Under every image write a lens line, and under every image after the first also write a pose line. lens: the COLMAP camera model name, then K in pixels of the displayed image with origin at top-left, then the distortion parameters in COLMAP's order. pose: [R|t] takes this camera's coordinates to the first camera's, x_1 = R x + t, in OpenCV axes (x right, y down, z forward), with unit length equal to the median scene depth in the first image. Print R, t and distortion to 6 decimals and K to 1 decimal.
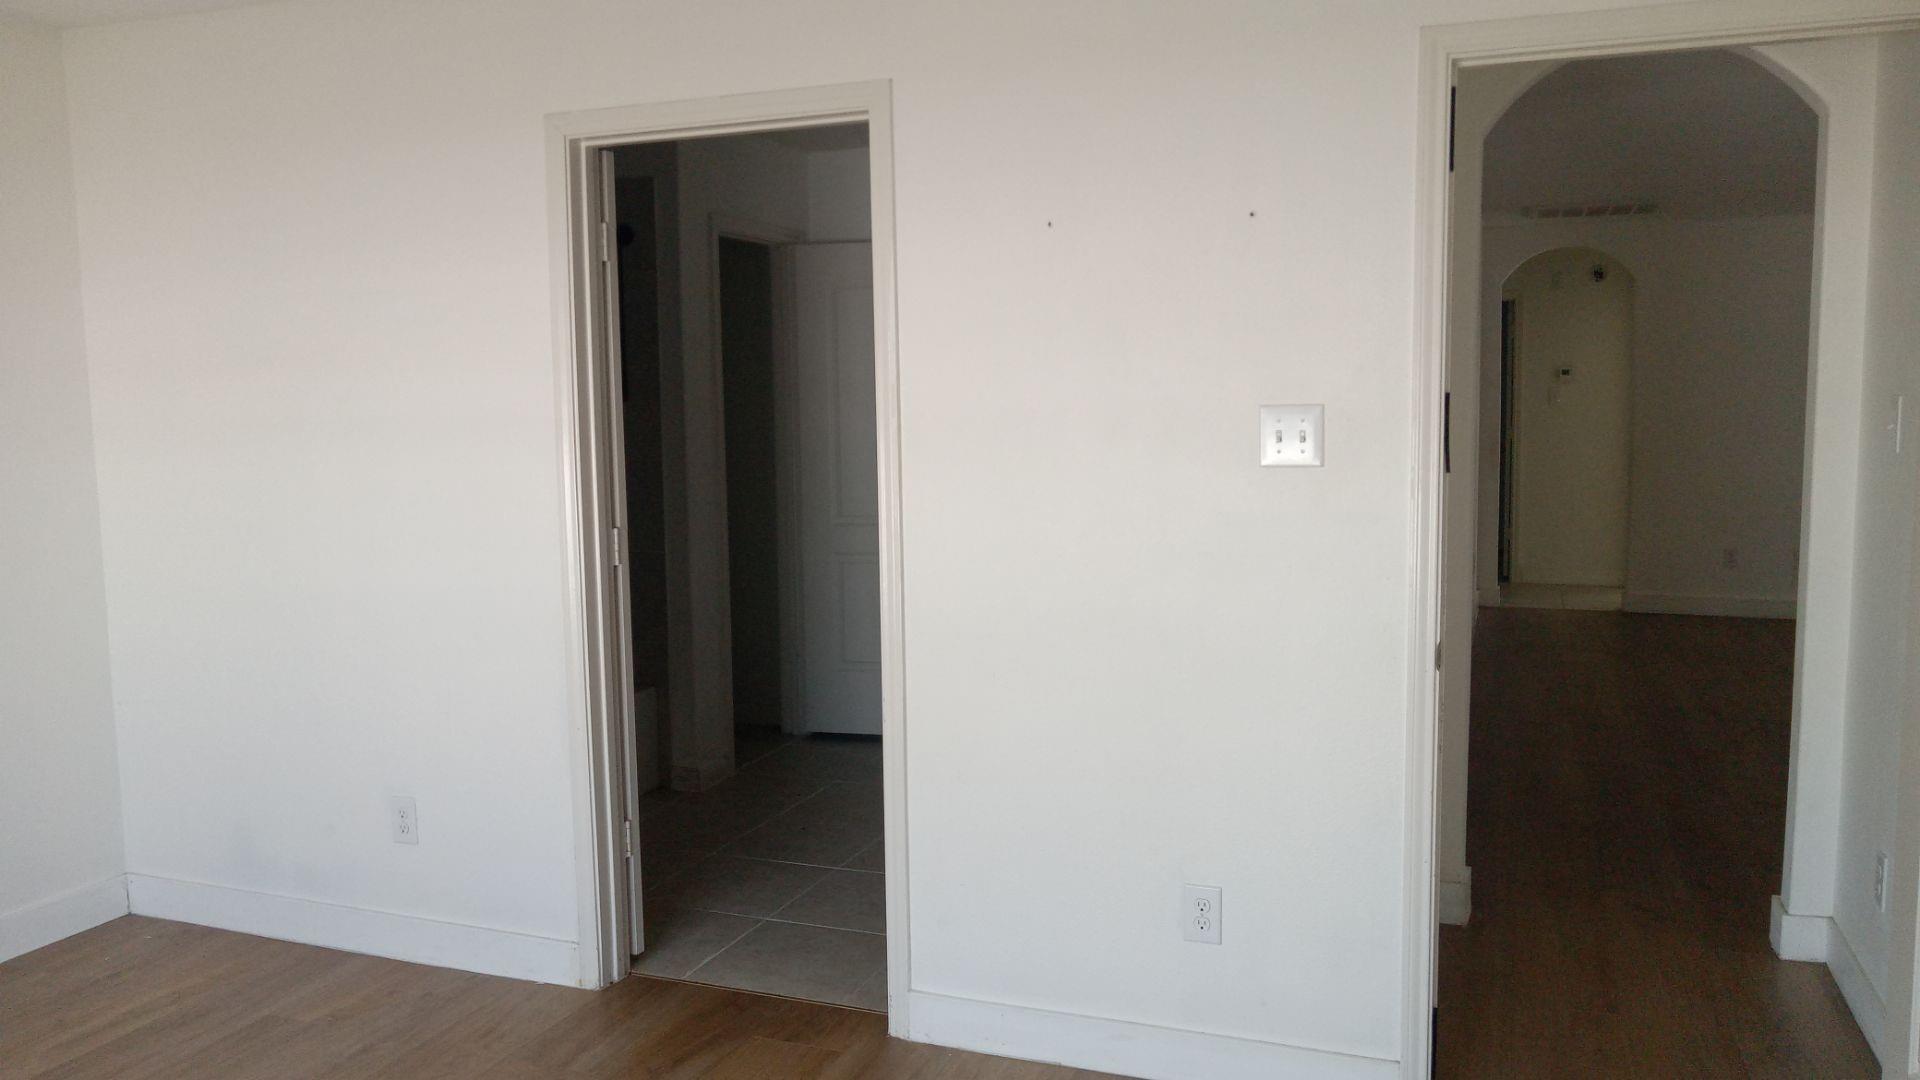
lens RADIAL K [[1443.3, 0, 960.0], [0, 1443.3, 540.0], [0, 0, 1]] dist [-0.011729, 0.001563]
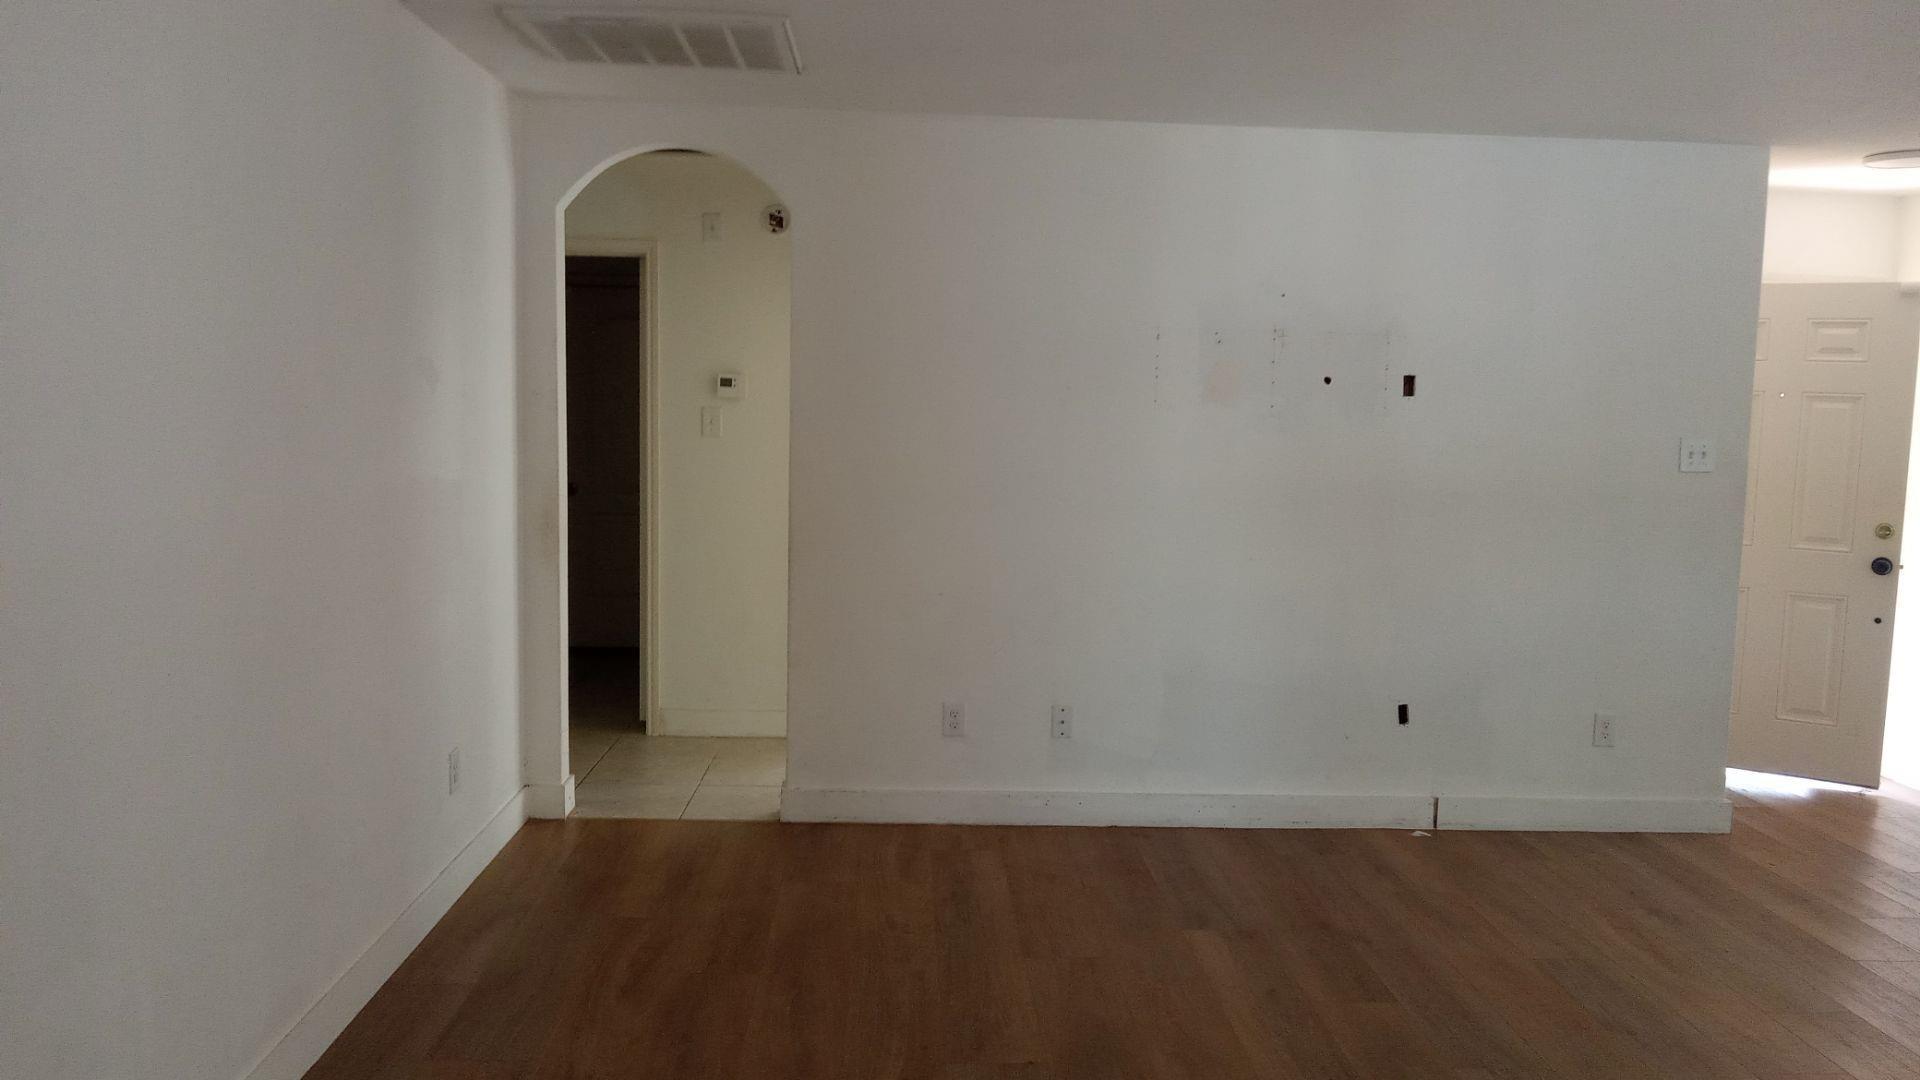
lens RADIAL K [[1443.3, 0, 960.0], [0, 1443.3, 540.0], [0, 0, 1]] dist [-0.011729, 0.001563]
pose [[0.923591, -0.002443, 0.383372, 0.285390], [0.002021, 0.999997, 0.001504, -0.053350], [-0.383375, -0.000615, 0.923593, 0.421945]]
